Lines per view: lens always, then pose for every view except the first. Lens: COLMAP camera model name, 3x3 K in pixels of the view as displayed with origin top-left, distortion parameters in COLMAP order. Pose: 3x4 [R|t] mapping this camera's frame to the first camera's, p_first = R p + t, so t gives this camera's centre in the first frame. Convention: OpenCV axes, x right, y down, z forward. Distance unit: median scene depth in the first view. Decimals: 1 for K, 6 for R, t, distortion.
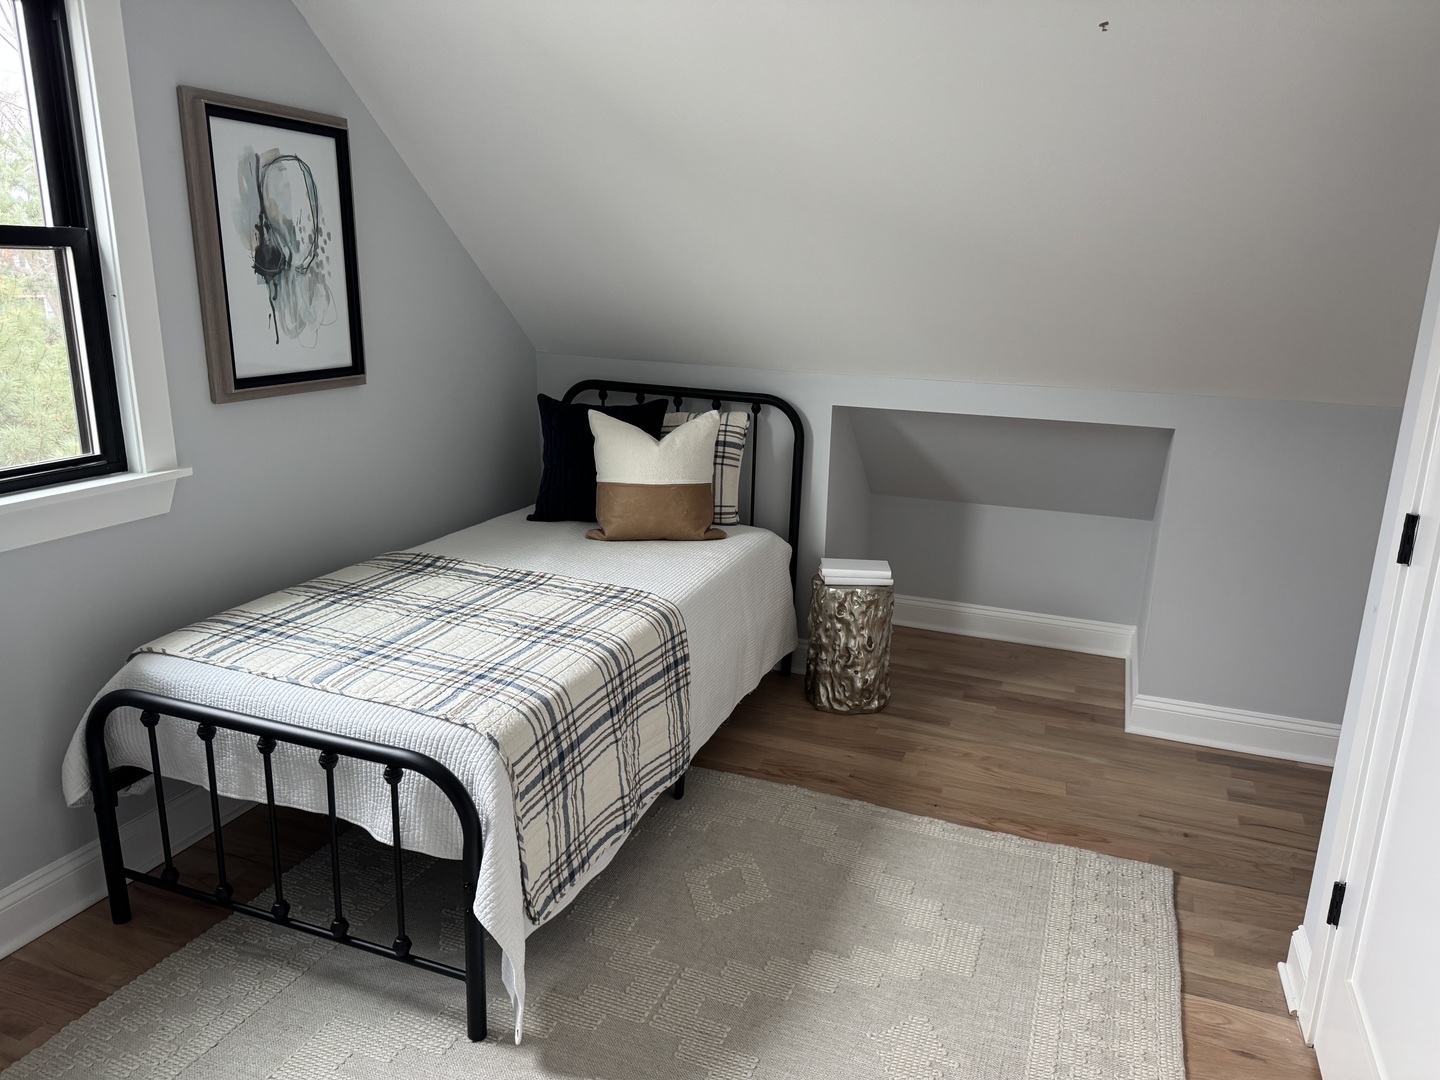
lens RADIAL K [[1009.1, 0, 723.2], [0, 1009.1, 539.2], [0, 0, 1]] dist [0.027379, -0.002837]
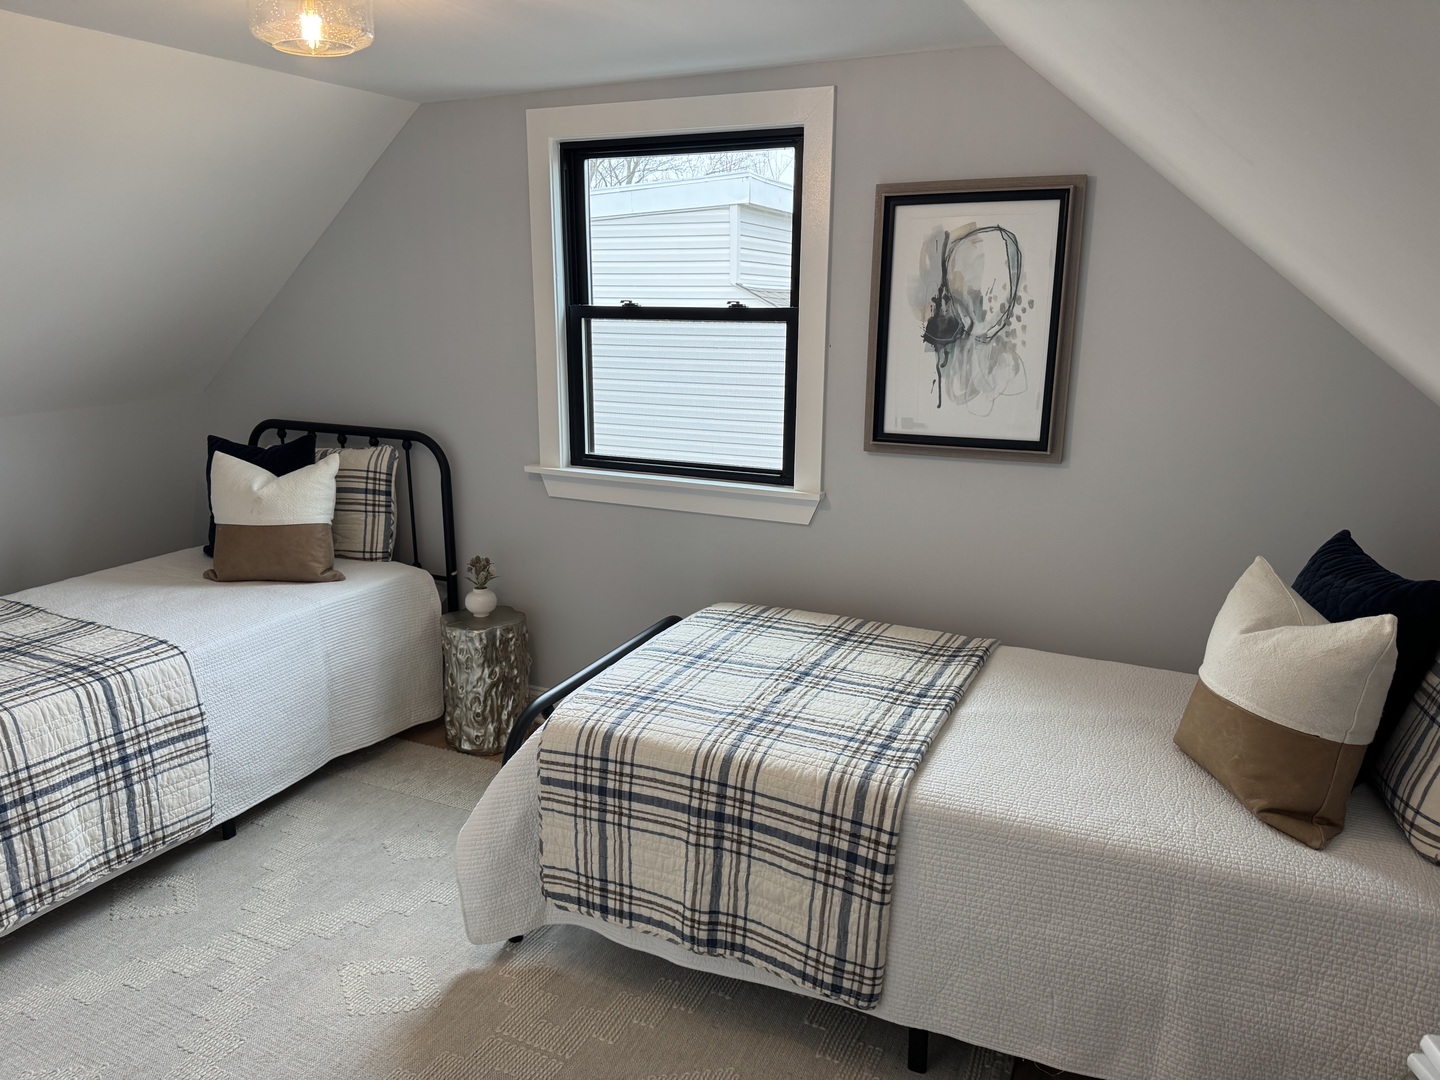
lens RADIAL K [[1009.1, 0, 779.7], [0, 1009.1, 580.9], [0, 0, 1]] dist [0.027379, -0.002837]
pose [[-0.069777, 0.238544, -0.968622, 0.646585], [-0.264769, 0.931734, 0.248533, -0.243741], [0.961784, 0.273802, -0.001855, 0.895954]]
